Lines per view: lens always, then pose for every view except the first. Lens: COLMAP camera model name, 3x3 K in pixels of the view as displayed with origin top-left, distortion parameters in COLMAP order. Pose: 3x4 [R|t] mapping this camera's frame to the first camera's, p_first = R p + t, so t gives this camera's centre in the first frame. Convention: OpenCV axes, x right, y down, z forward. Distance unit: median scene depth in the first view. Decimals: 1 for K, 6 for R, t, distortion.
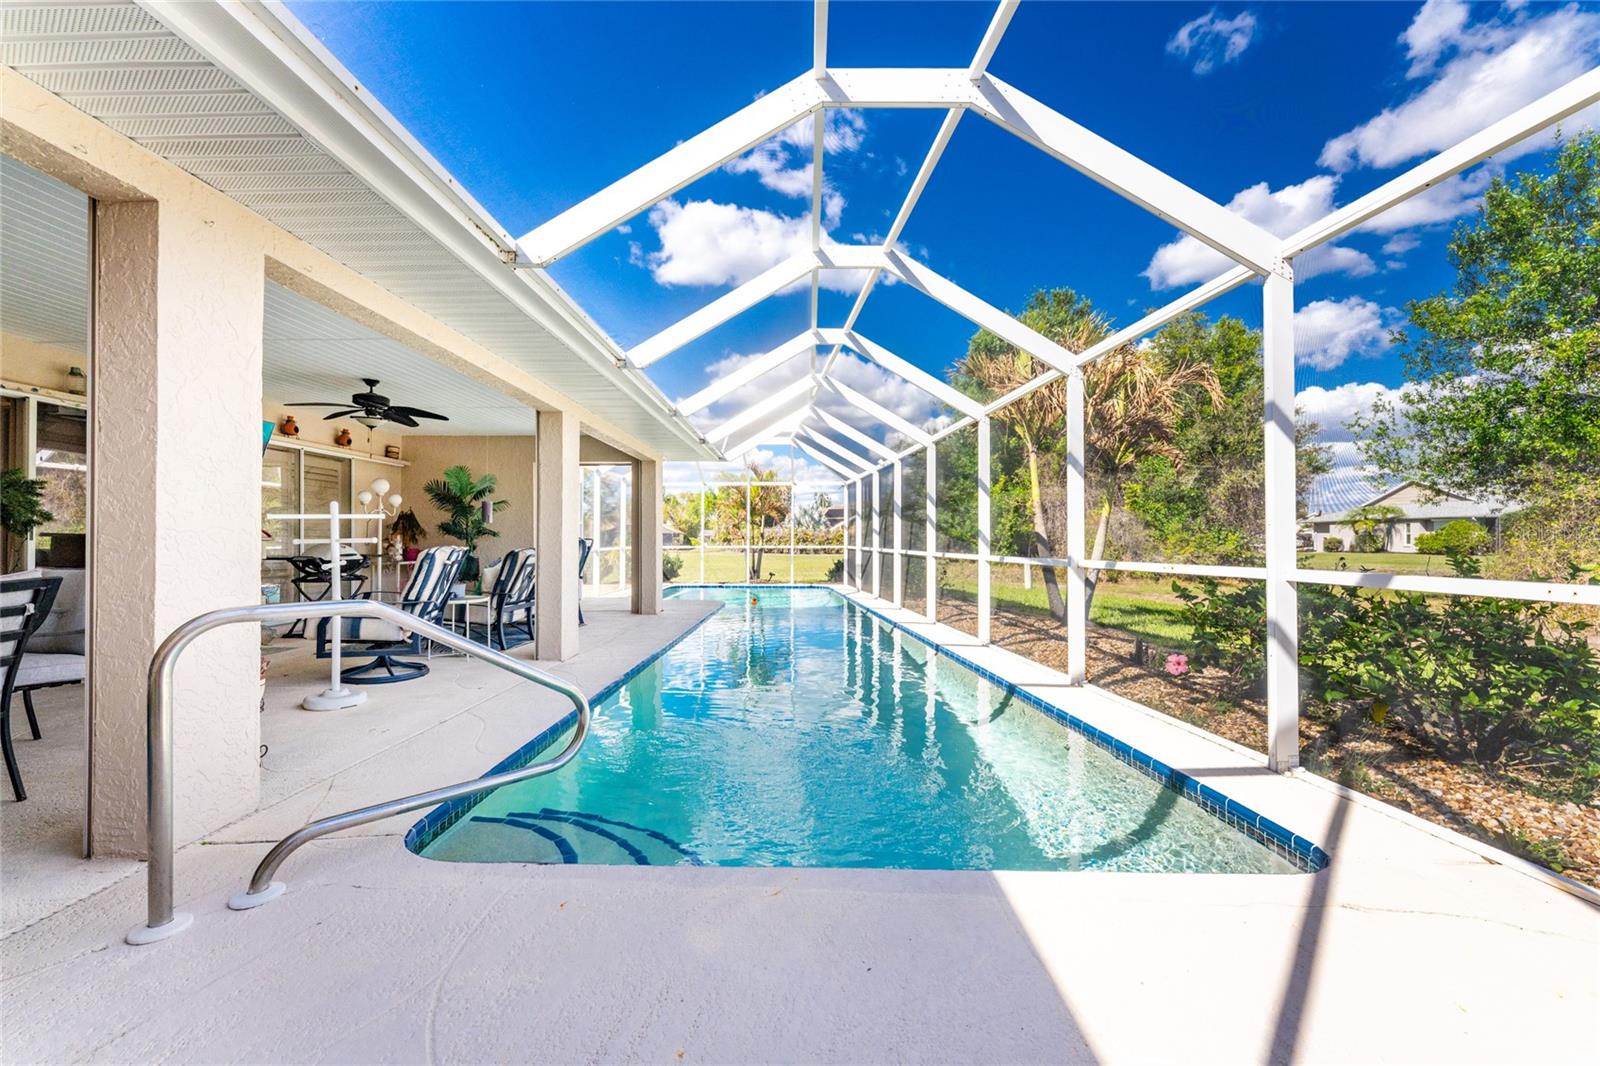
lens RADIAL K [[636.3, 0, 798.9], [0, 636.3, 542.5], [0, 0, 1]] dist [-0.001534, 0.000091]
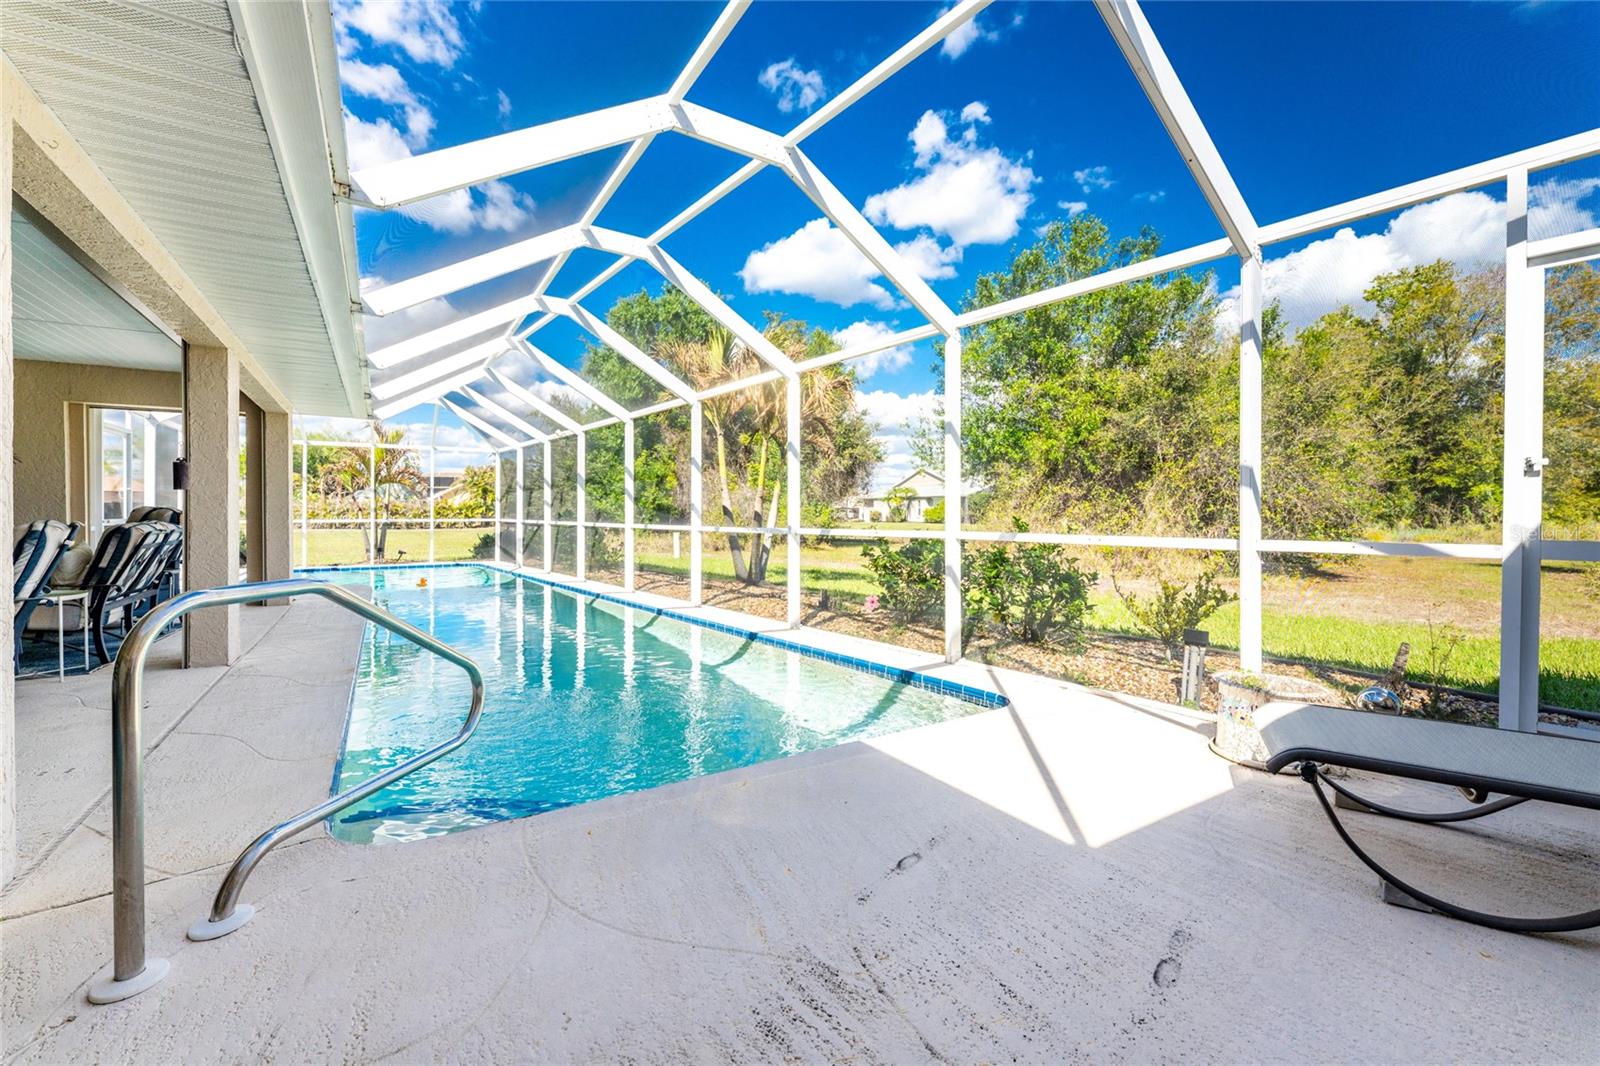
lens RADIAL K [[643.4, 0, 791.3], [0, 643.4, 521.6], [0, 0, 1]] dist [-0.002131, 0.000022]
pose [[0.839924, -0.007366, 0.542654, -0.203128], [0.002068, 0.999944, 0.010372, 0.001828], [-0.542700, -0.007590, 0.839892, -0.043108]]
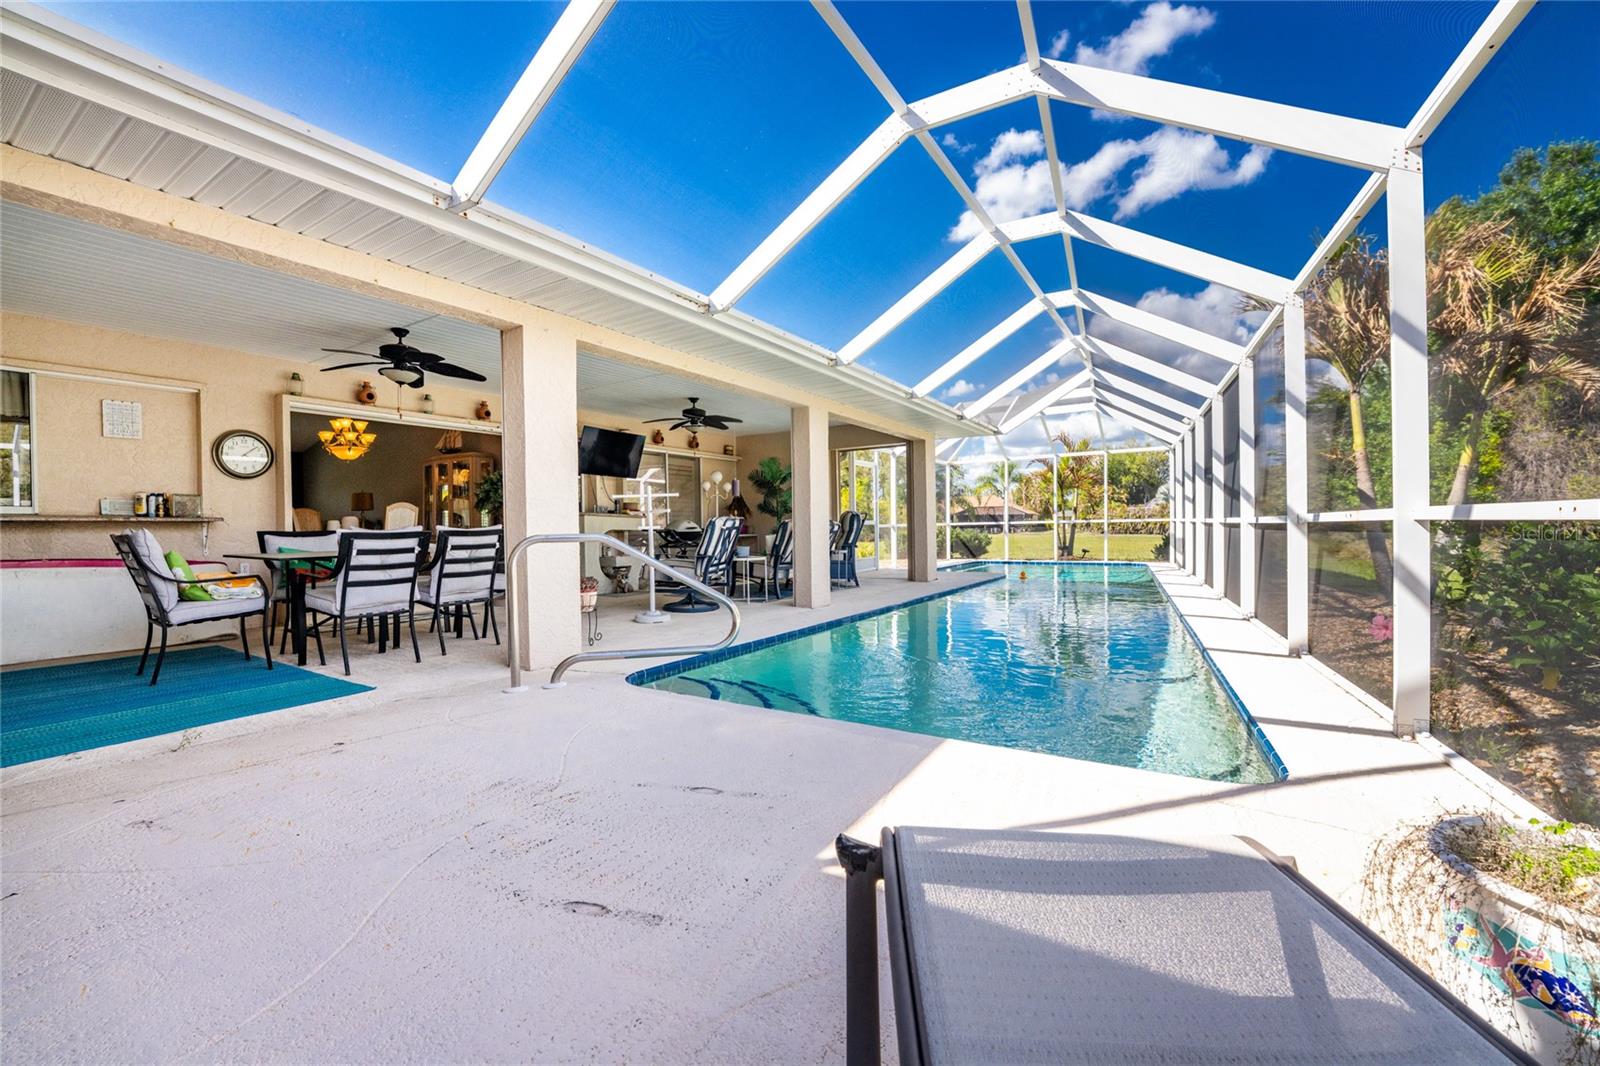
lens RADIAL K [[651.5, 0, 800.0], [0, 651.5, 533.0], [0, 0, 1]] dist [-0.002312, -0.000036]
pose [[0.857353, -0.010680, -0.514619, 0.240452], [0.015902, 0.999857, 0.005742, 0.029897], [0.514484, -0.013107, 0.857400, -0.087442]]
